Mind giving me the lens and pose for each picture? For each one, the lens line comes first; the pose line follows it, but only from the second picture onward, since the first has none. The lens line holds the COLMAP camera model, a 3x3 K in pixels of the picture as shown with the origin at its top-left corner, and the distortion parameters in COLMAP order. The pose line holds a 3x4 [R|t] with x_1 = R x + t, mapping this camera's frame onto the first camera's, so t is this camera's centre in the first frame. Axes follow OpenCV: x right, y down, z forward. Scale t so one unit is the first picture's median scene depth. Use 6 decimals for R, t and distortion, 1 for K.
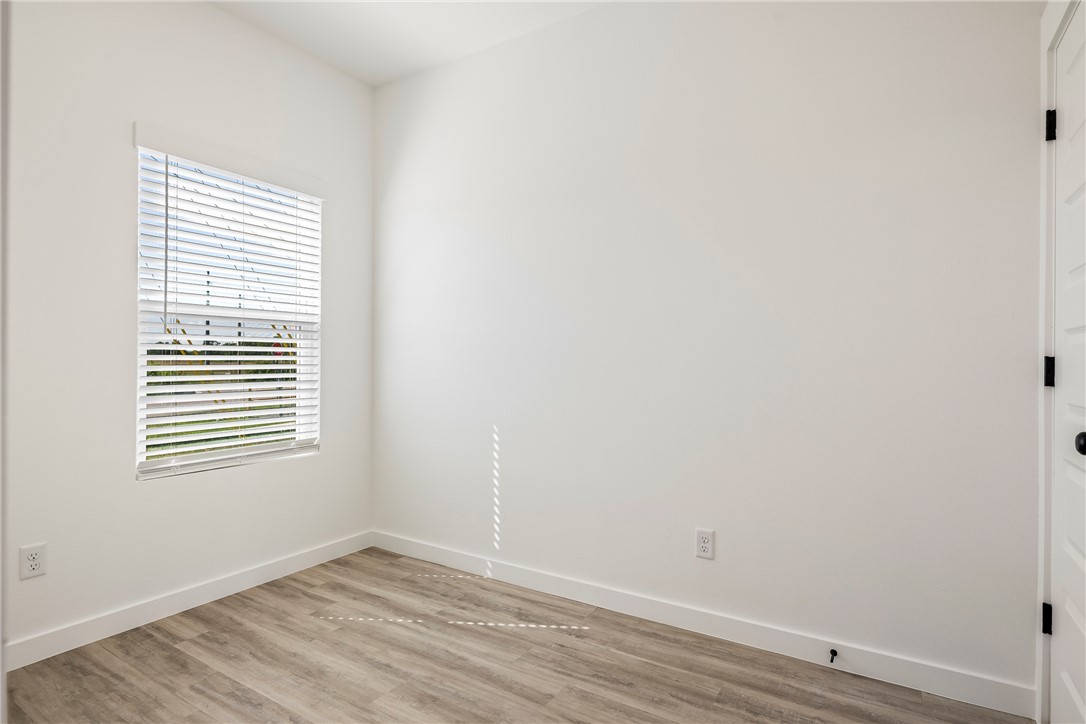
lens RADIAL K [[549.8, 0, 543.0], [0, 549.8, 362.0], [0, 0, 1]] dist [-0.001557, -0.000703]
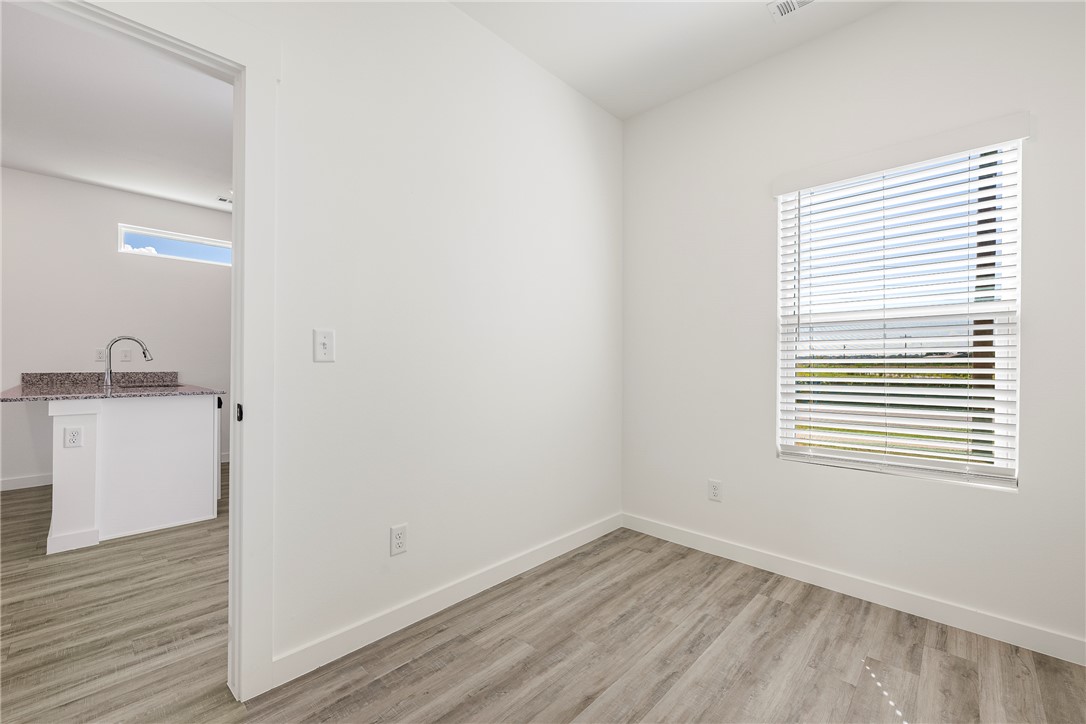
lens RADIAL K [[450.0, 0, 543.0], [0, 450.0, 362.0], [0, 0, 1]] dist [0.003855, 0.000295]
pose [[-0.190235, -0.006942, -0.981714, 0.371322], [-0.000804, 0.999976, -0.006915, 0.000668], [0.981738, -0.000526, -0.190236, 0.631630]]
